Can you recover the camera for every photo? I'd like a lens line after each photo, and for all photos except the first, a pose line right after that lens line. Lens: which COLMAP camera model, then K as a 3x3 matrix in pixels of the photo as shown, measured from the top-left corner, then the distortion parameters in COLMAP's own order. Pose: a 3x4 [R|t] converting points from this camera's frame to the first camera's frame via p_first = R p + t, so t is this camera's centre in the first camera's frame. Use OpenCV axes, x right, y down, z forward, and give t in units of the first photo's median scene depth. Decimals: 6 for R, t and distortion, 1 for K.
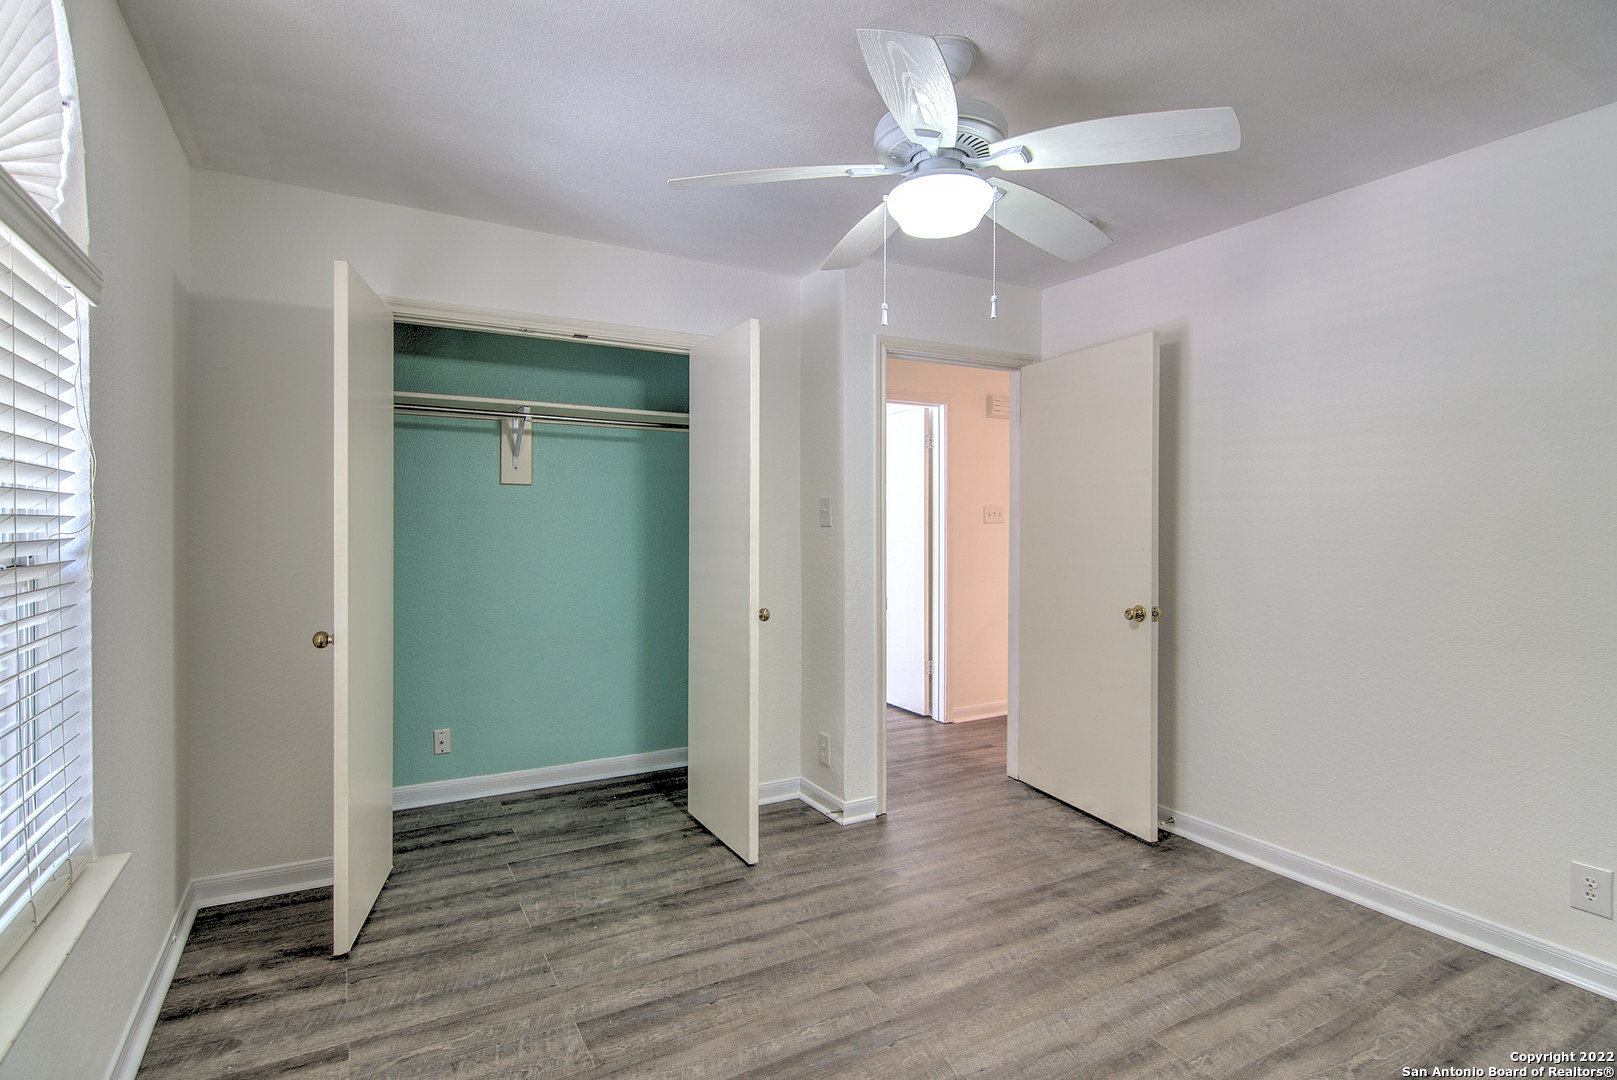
lens RADIAL K [[803.8, 0, 805.1], [0, 803.8, 534.5], [0, 0, 1]] dist [-0.016163, -0.002771]
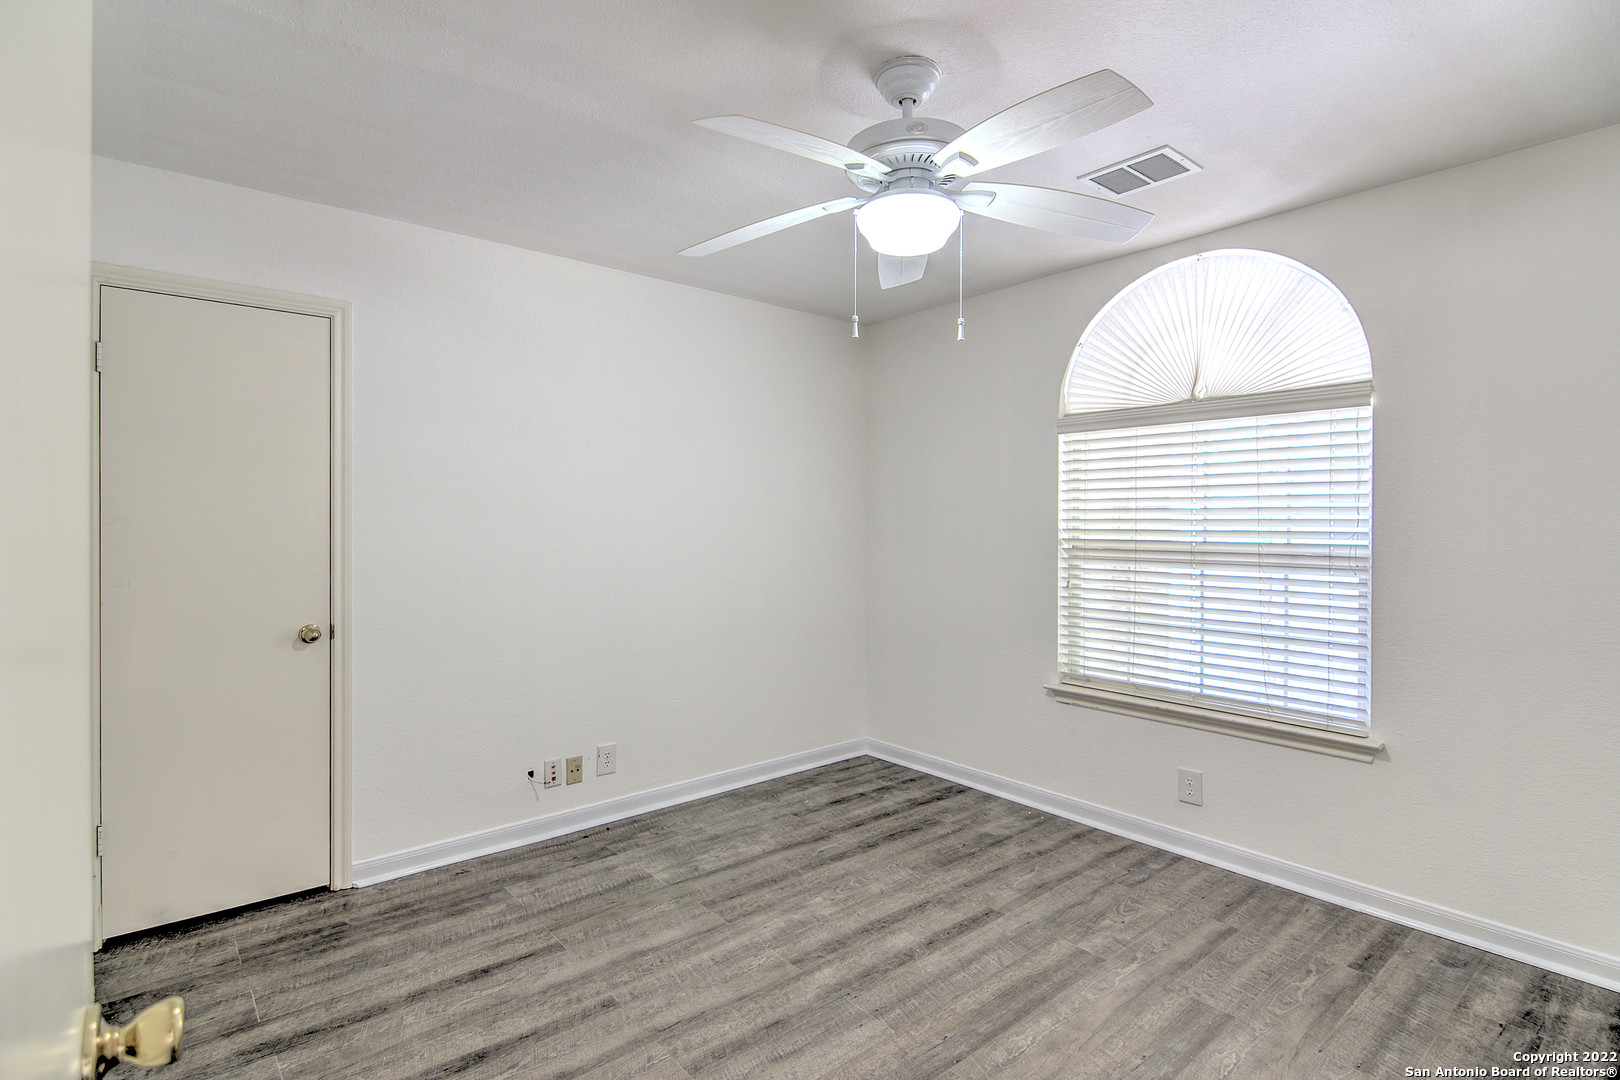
lens RADIAL K [[805.3, 0, 811.6], [0, 805.3, 532.3], [0, 0, 1]] dist [-0.016163, -0.002771]
pose [[-0.980538, -0.000327, -0.196328, 0.484299], [-0.005846, 0.999604, 0.027532, -0.056183], [0.196241, 0.028143, -0.980152, 1.959775]]
